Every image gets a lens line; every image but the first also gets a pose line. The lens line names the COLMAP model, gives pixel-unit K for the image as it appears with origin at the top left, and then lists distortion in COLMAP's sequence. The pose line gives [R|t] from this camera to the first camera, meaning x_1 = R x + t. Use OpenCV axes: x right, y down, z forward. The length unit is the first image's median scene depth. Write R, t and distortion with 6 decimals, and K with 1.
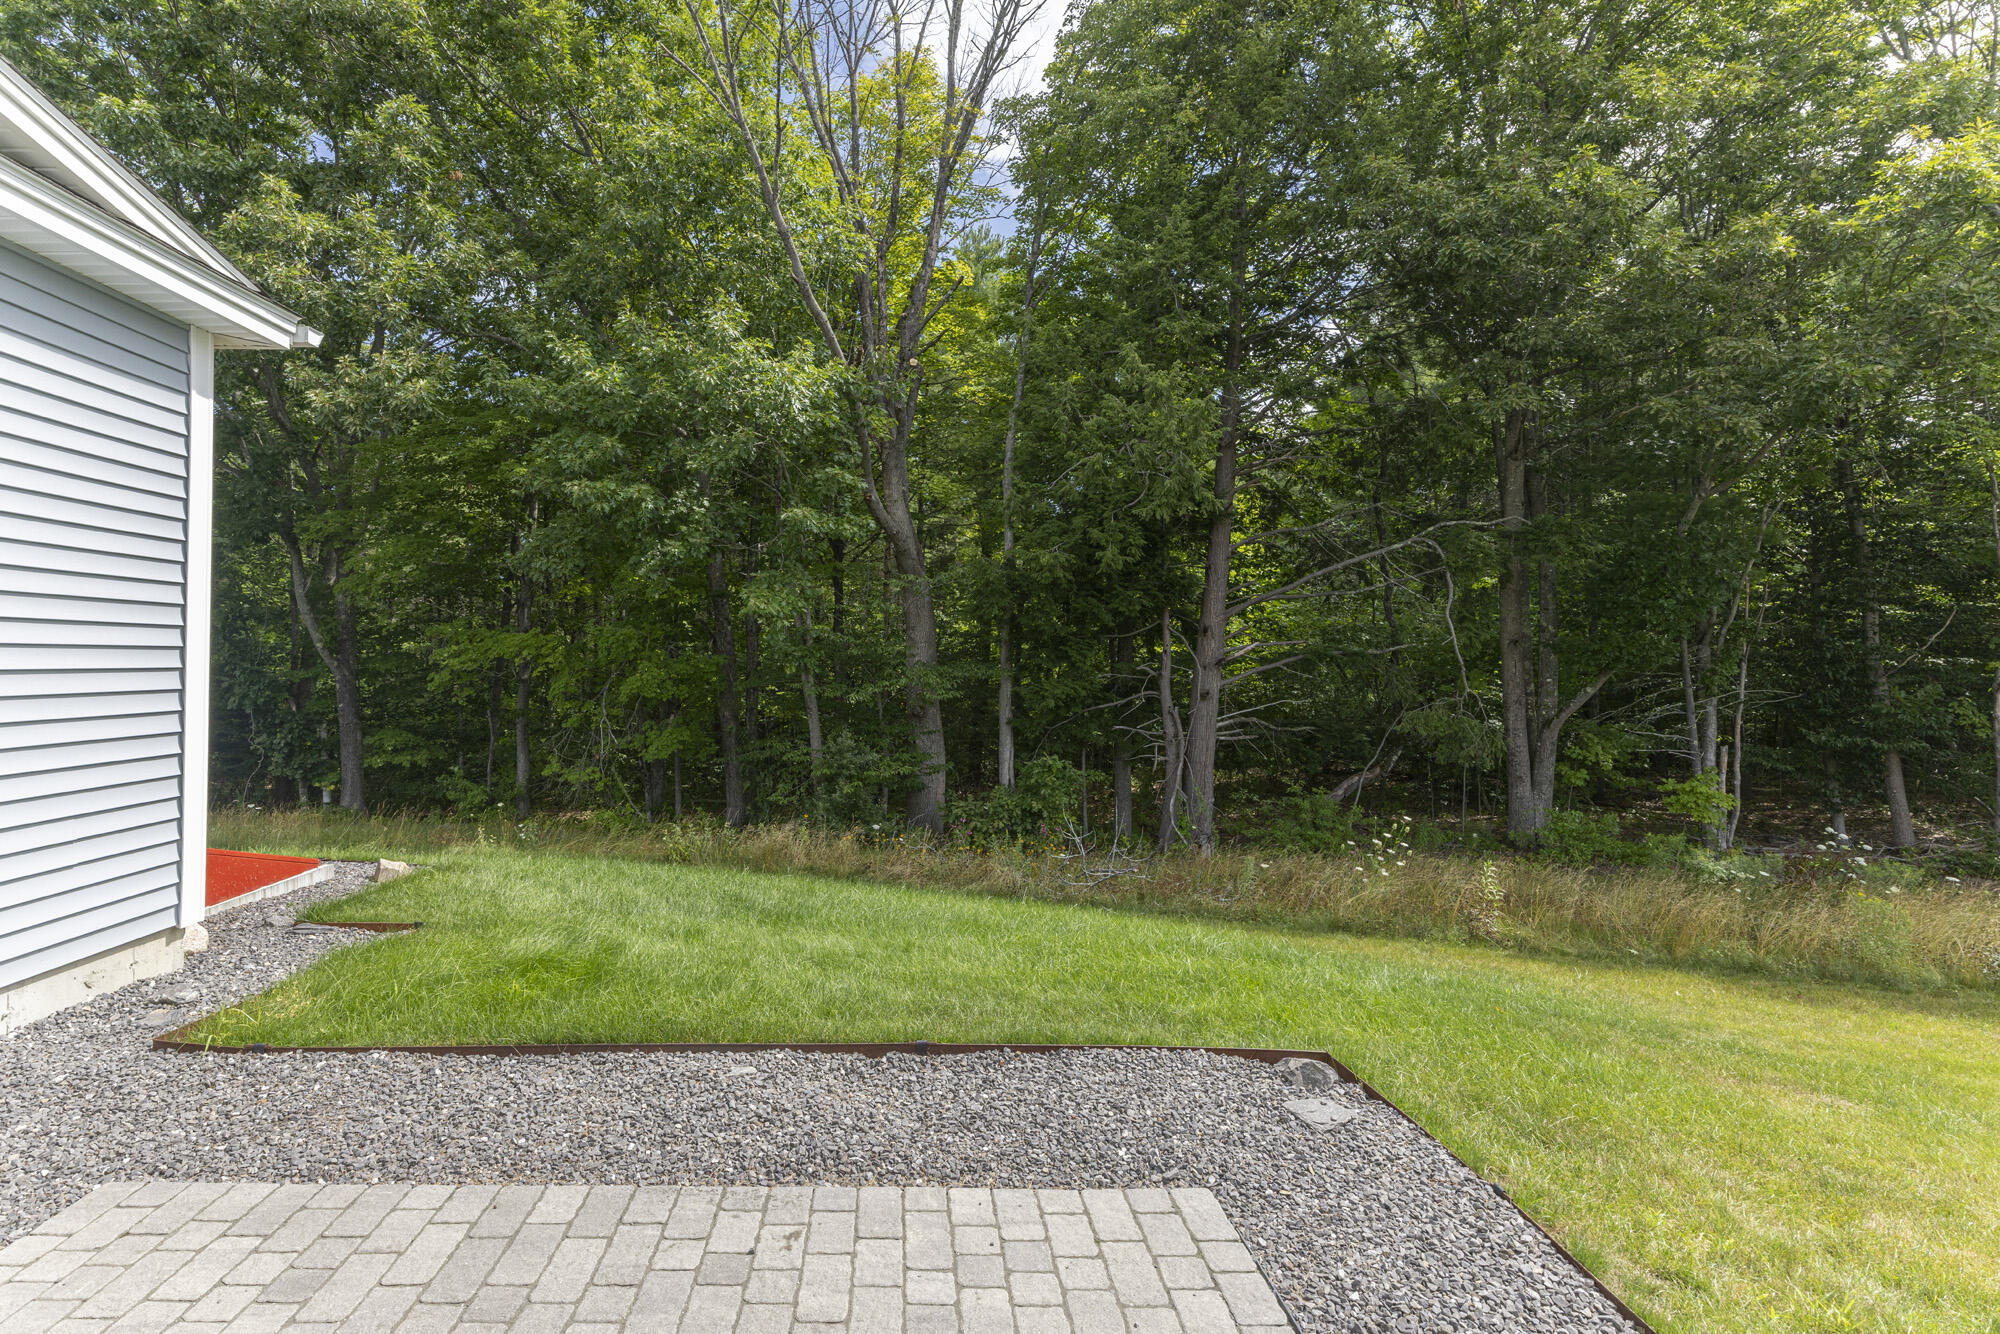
lens RADIAL K [[957.2, 0, 993.7], [0, 957.2, 632.0], [0, 0, 1]] dist [0.005204, 0.000303]
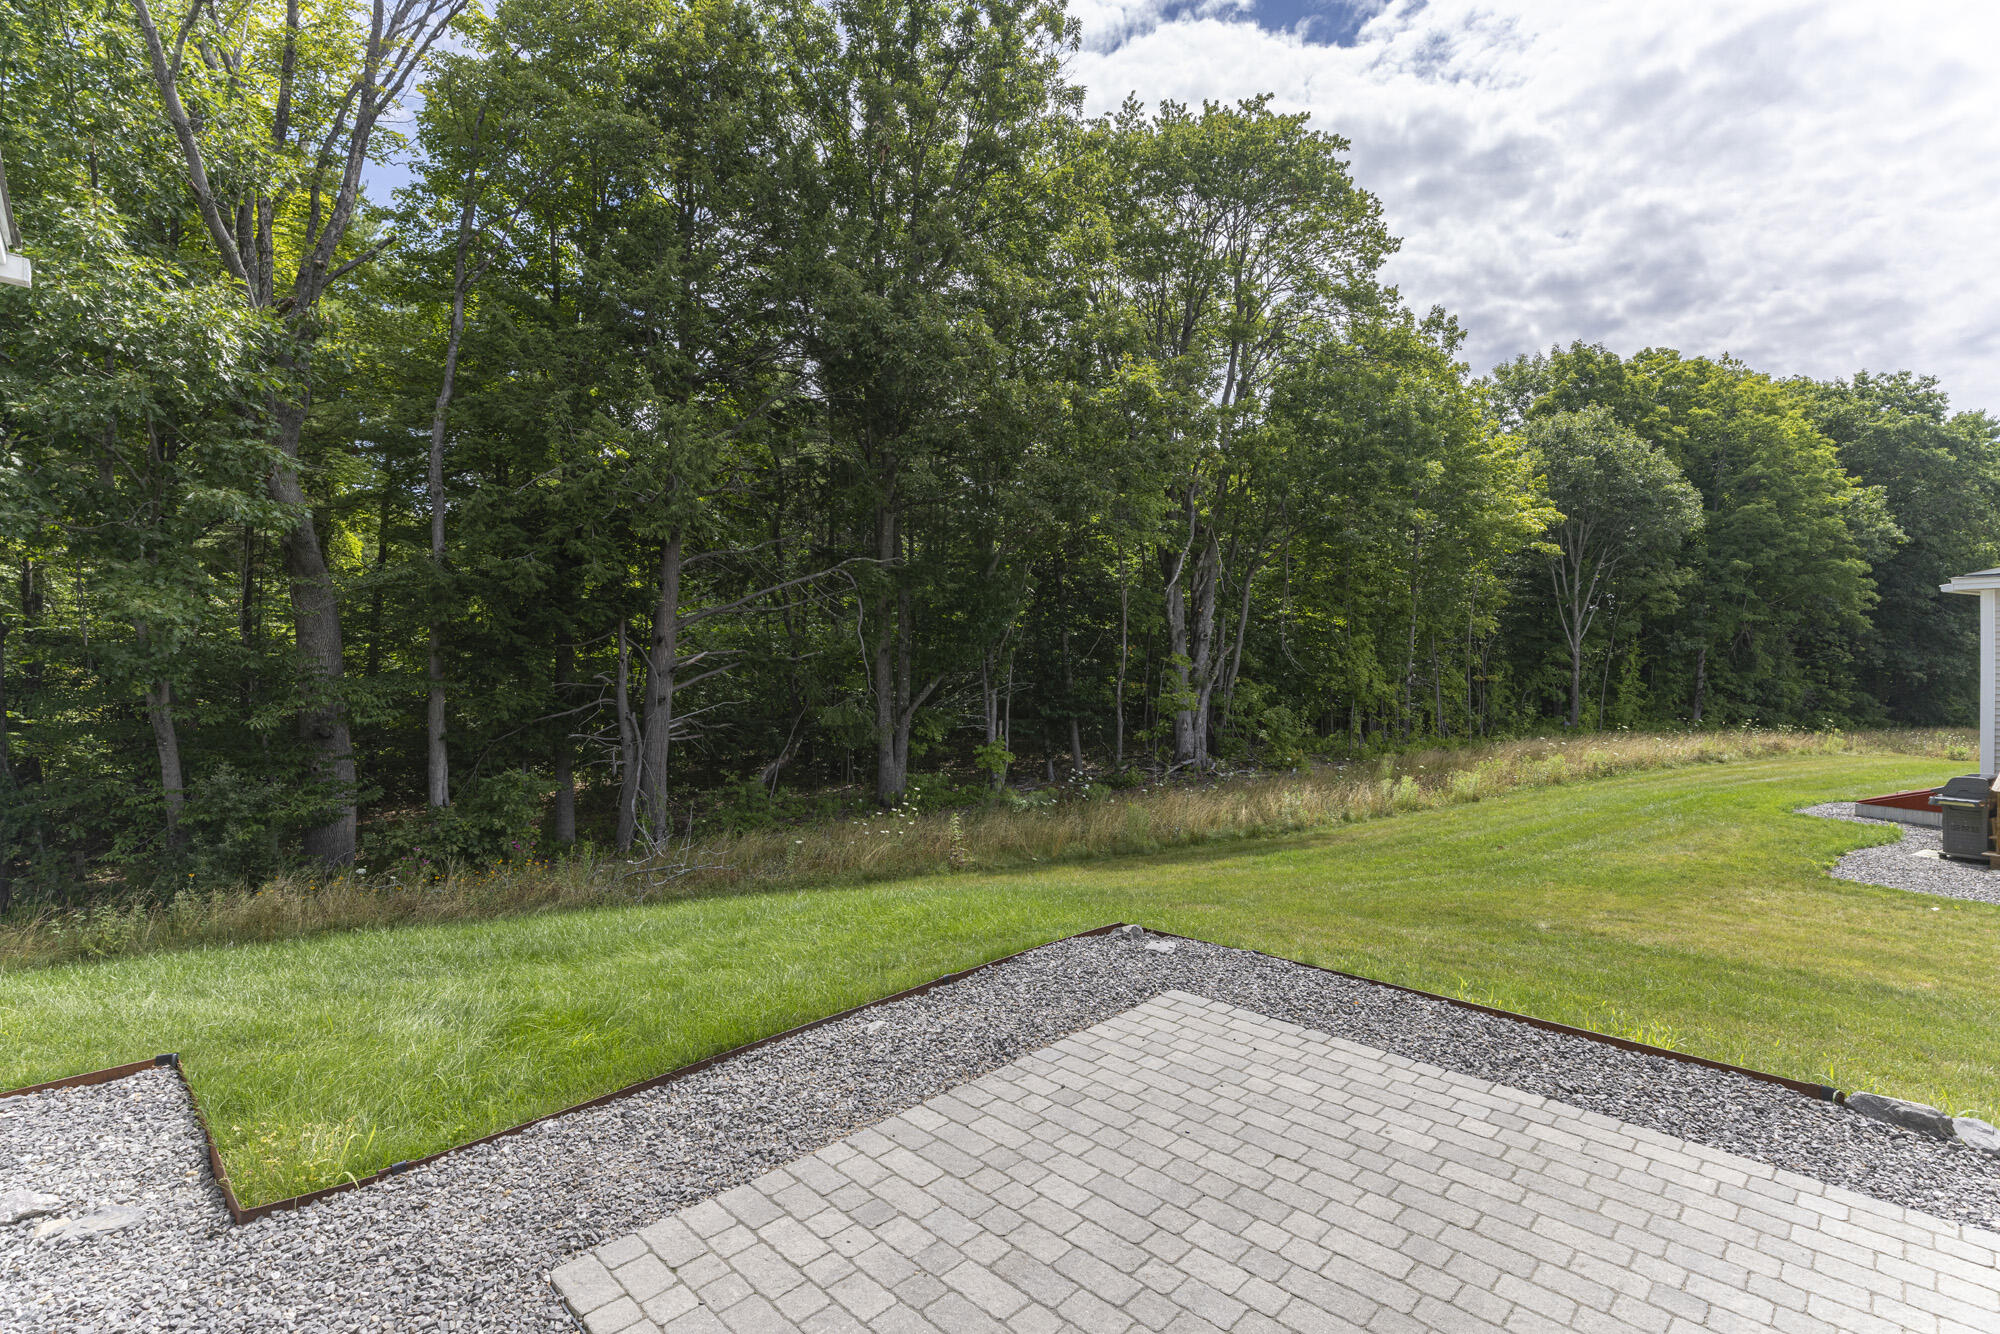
lens RADIAL K [[903.8, 0, 1007.2], [0, 903.8, 666.6], [0, 0, 1]] dist [0.004985, 0.000045]
pose [[0.705942, -0.013366, 0.708144, -0.287213], [-0.019429, 0.999080, 0.038226, -0.024861], [-0.708003, -0.040744, 0.705033, 0.003428]]
